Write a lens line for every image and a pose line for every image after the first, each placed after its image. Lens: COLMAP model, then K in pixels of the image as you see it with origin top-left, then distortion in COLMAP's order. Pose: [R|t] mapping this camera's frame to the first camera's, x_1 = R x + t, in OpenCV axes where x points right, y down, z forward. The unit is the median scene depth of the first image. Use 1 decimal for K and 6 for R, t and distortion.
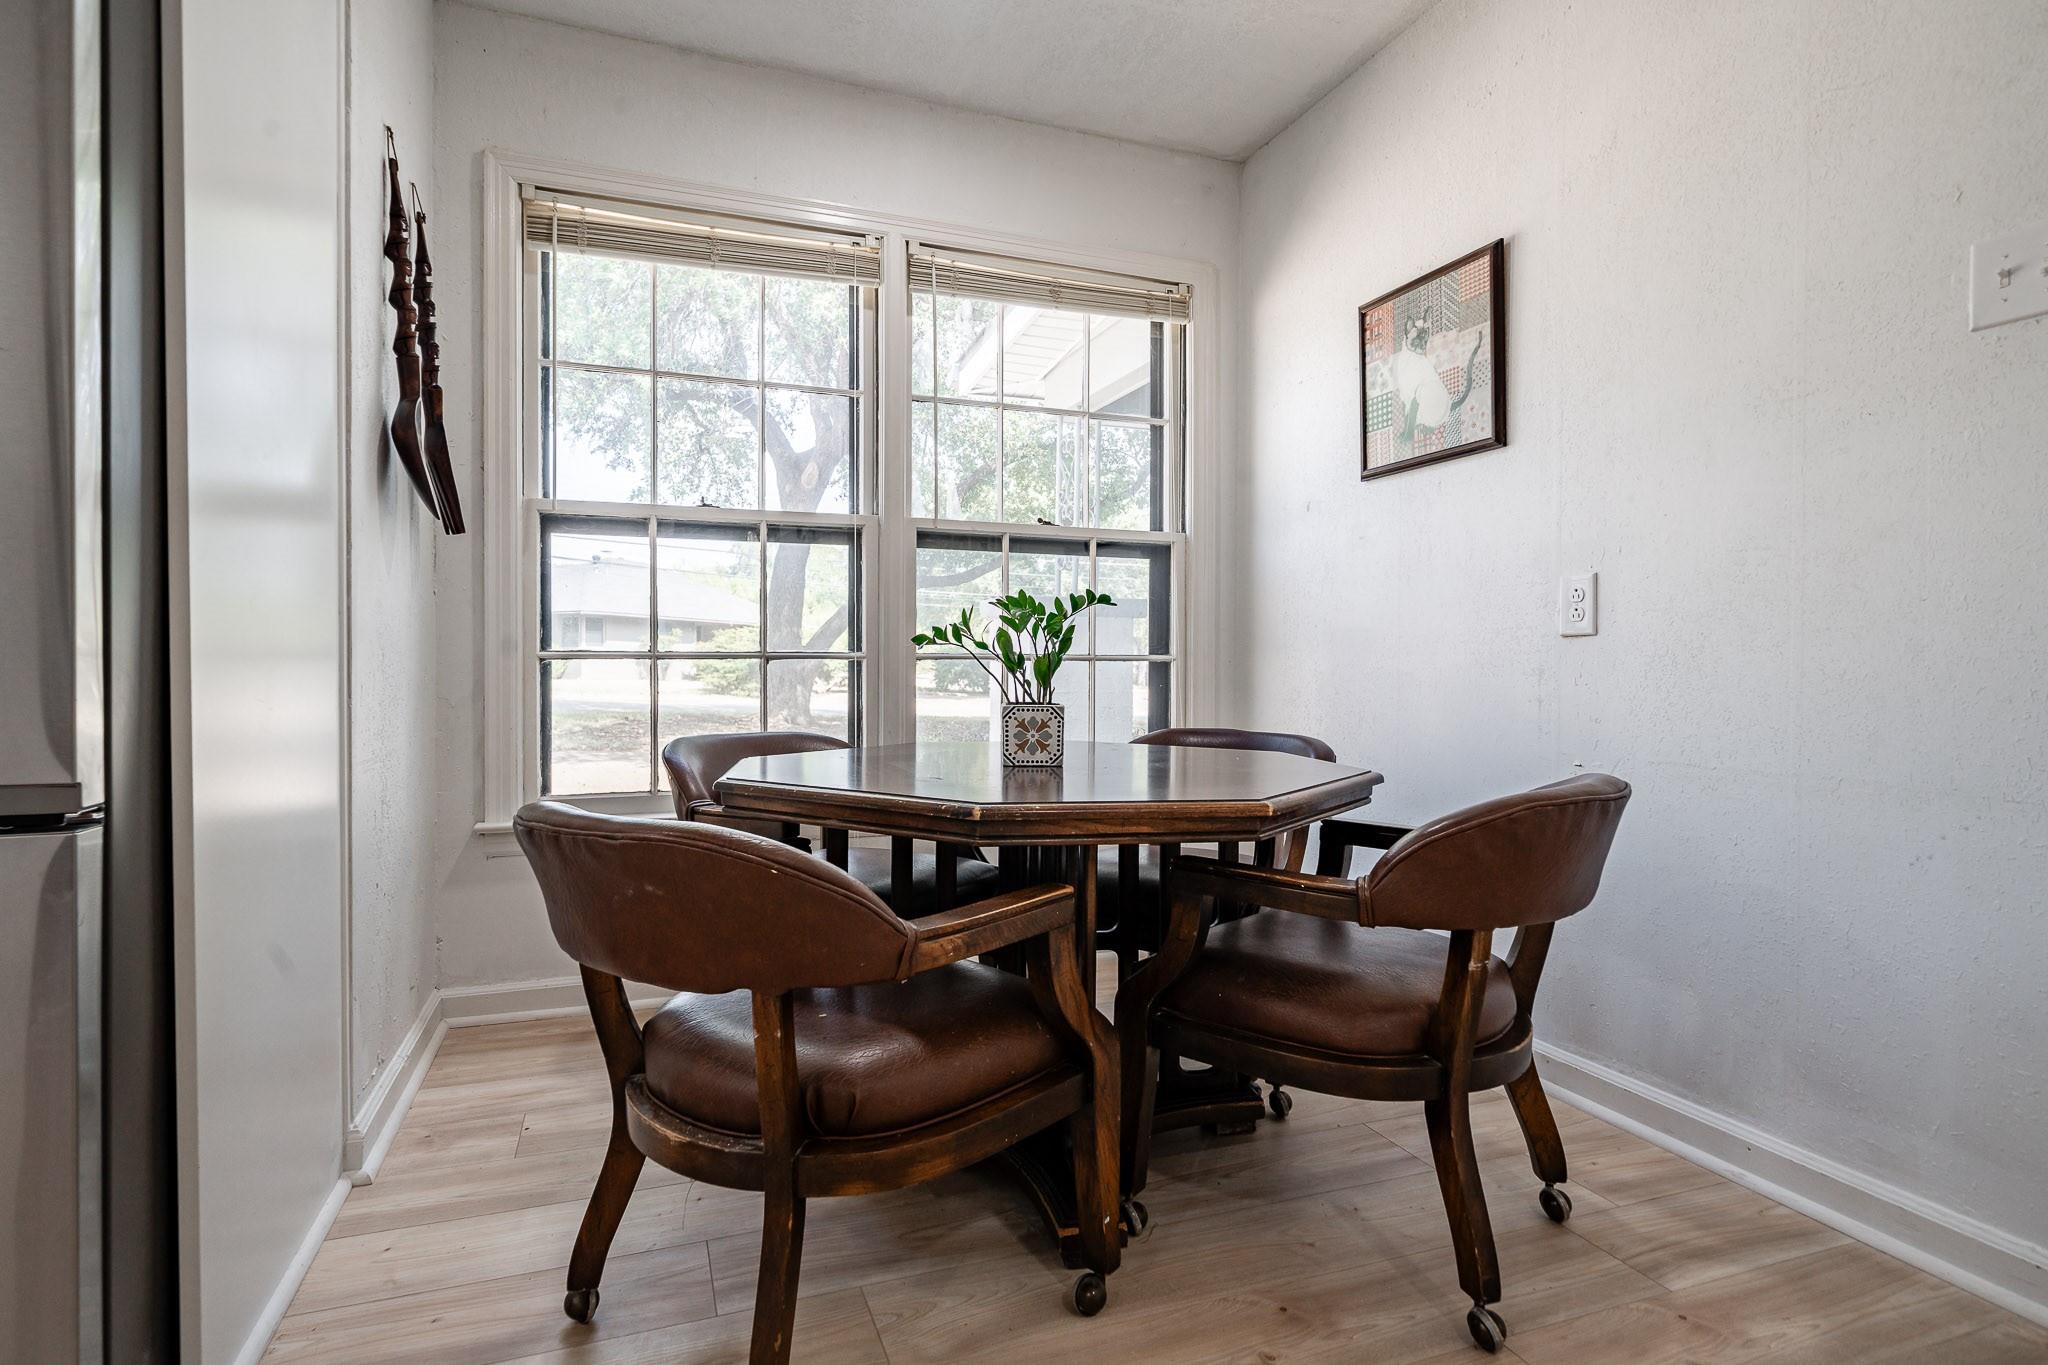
lens RADIAL K [[1052.1, 0, 1014.7], [0, 1052.1, 658.5], [0, 0, 1]] dist [-0.001029, -0.000297]
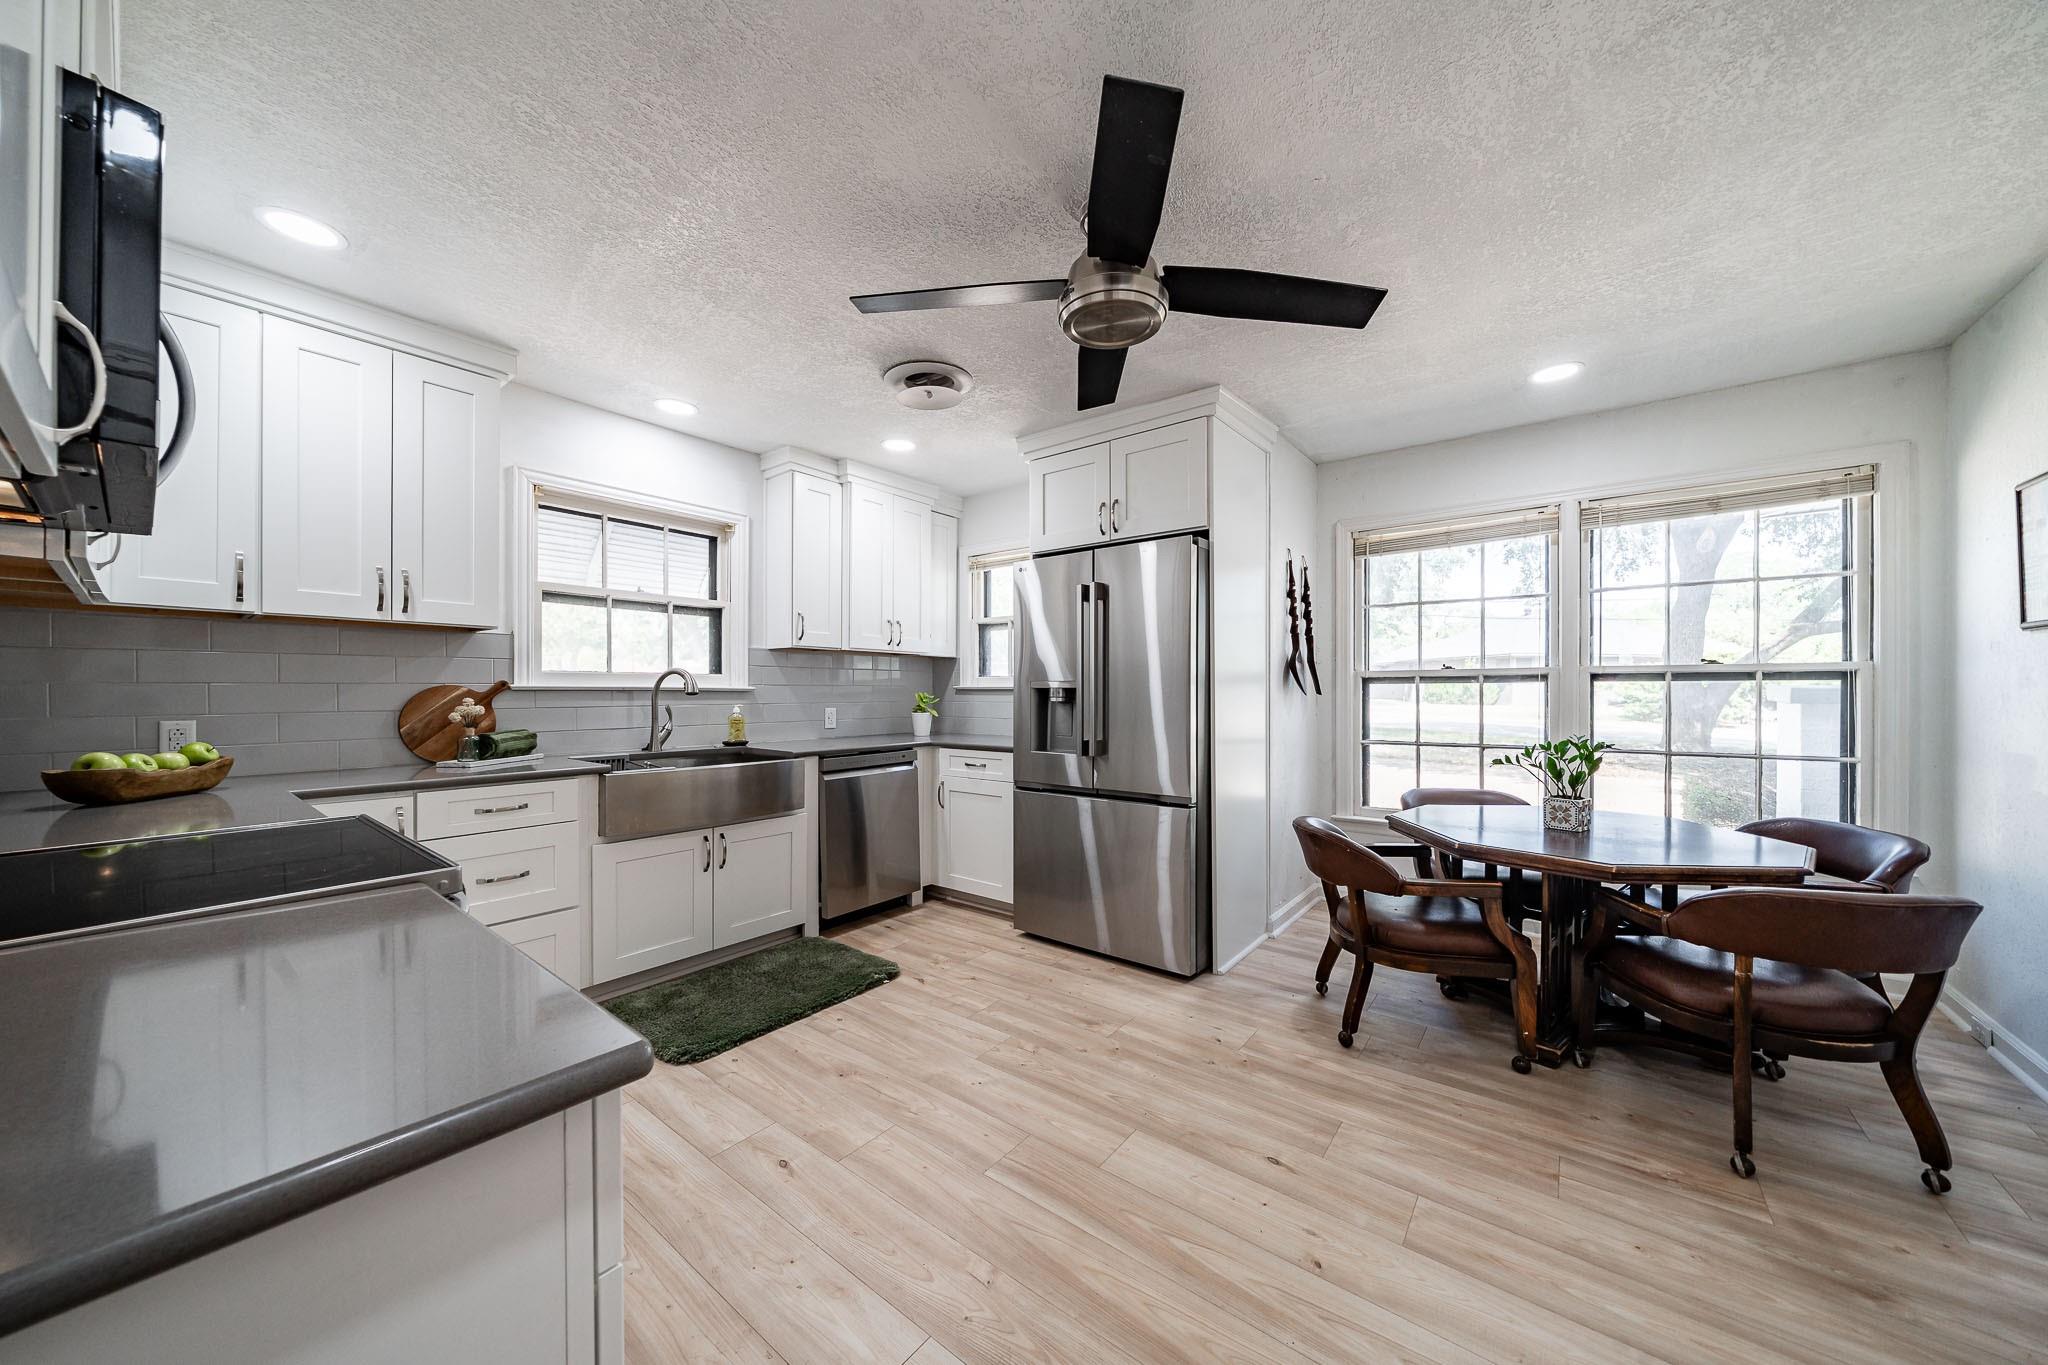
lens RADIAL K [[678.2, 0, 1056.8], [0, 678.2, 694.3], [0, 0, 1]] dist [-0.000158, -0.000052]
pose [[0.572554, -0.001429, -0.819866, 0.343134], [-0.003297, 0.999986, -0.004045, -0.094525], [0.819861, 0.005019, 0.572541, -0.332250]]
